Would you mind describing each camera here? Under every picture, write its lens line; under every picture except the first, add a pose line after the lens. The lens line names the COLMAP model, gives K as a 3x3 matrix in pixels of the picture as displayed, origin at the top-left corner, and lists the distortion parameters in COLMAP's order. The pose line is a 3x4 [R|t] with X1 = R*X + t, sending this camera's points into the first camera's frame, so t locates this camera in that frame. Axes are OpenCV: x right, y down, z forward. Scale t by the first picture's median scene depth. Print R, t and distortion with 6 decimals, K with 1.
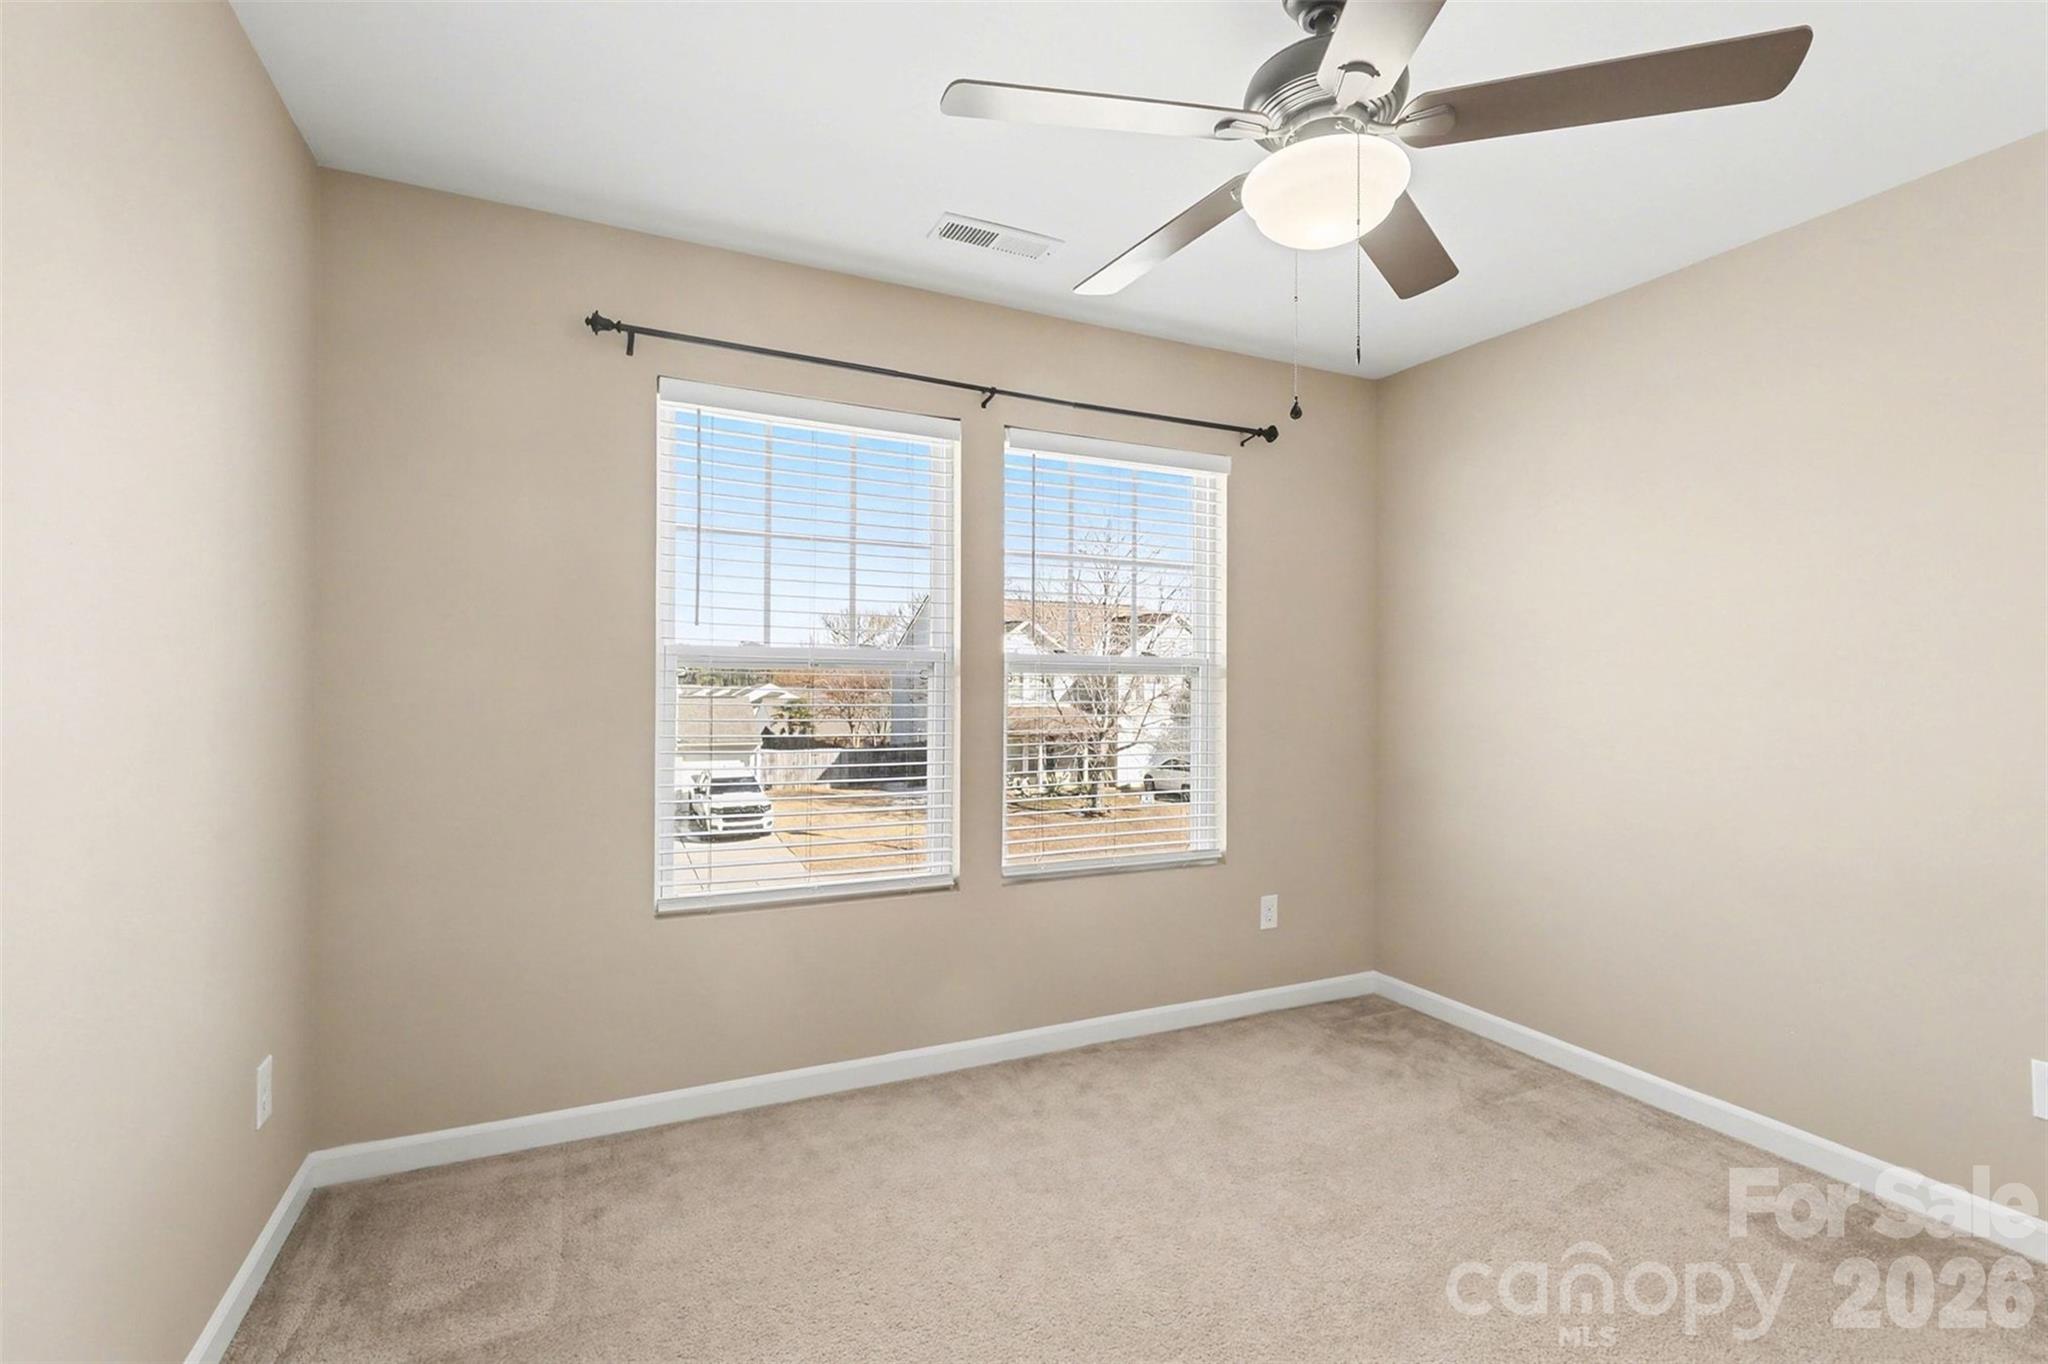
lens RADIAL K [[983.7, 0, 1035.7], [0, 983.7, 696.5], [0, 0, 1]] dist [-0.002940, -0.000175]
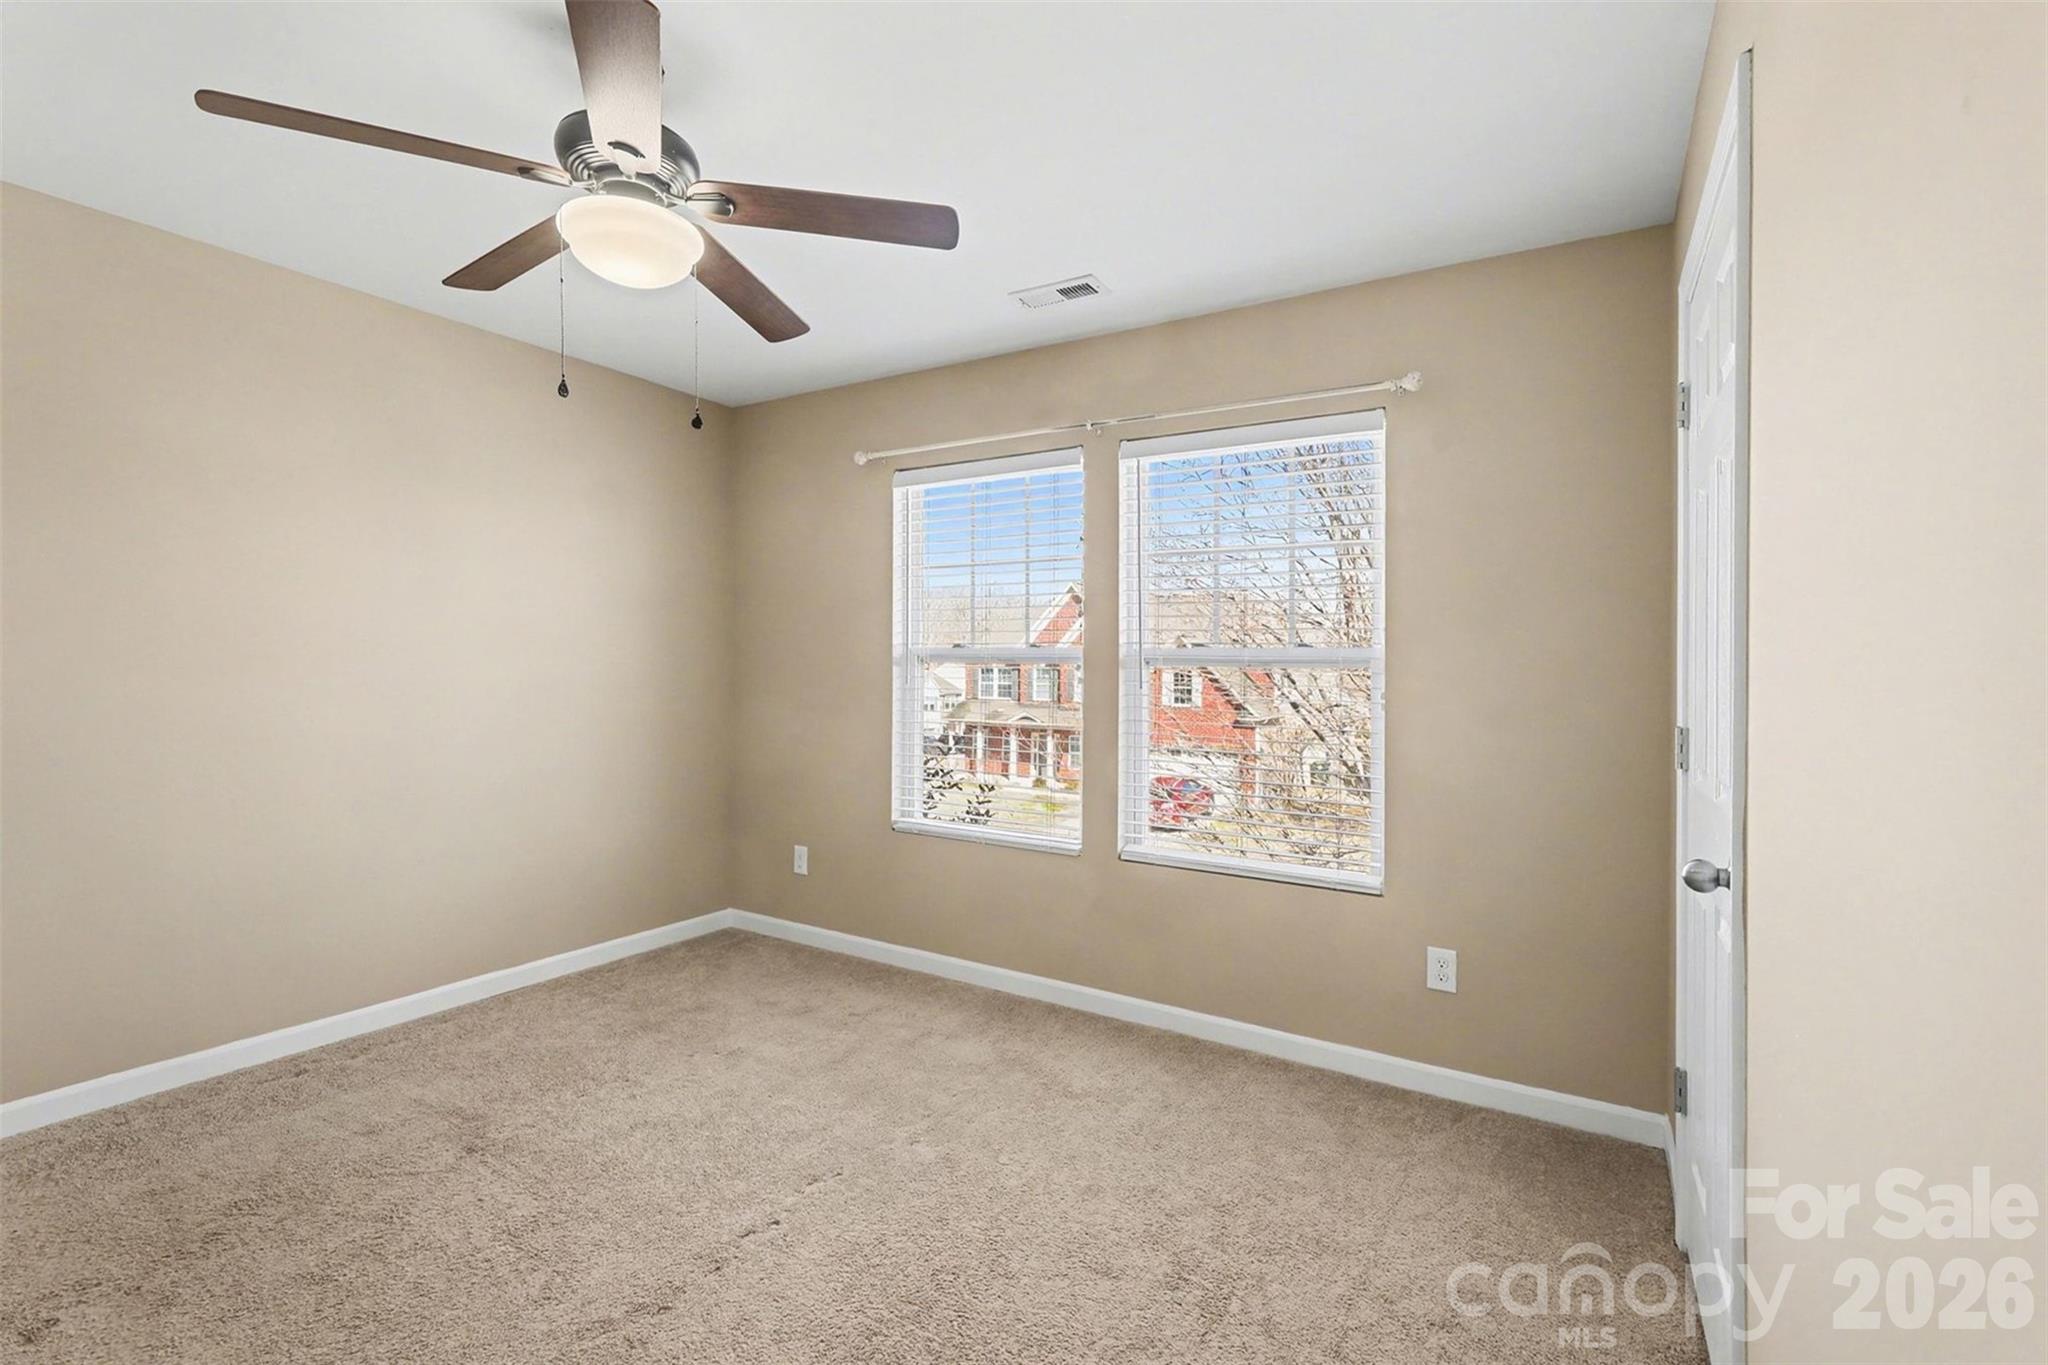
lens RADIAL K [[914.3, 0, 1023.5], [0, 914.3, 667.6], [0, 0, 1]] dist [0.005714, -0.002691]
pose [[0.540179, -0.006367, -0.841526, 0.810068], [-0.022379, 0.999509, -0.021928, 0.003230], [0.841253, 0.030678, 0.539771, 0.382178]]
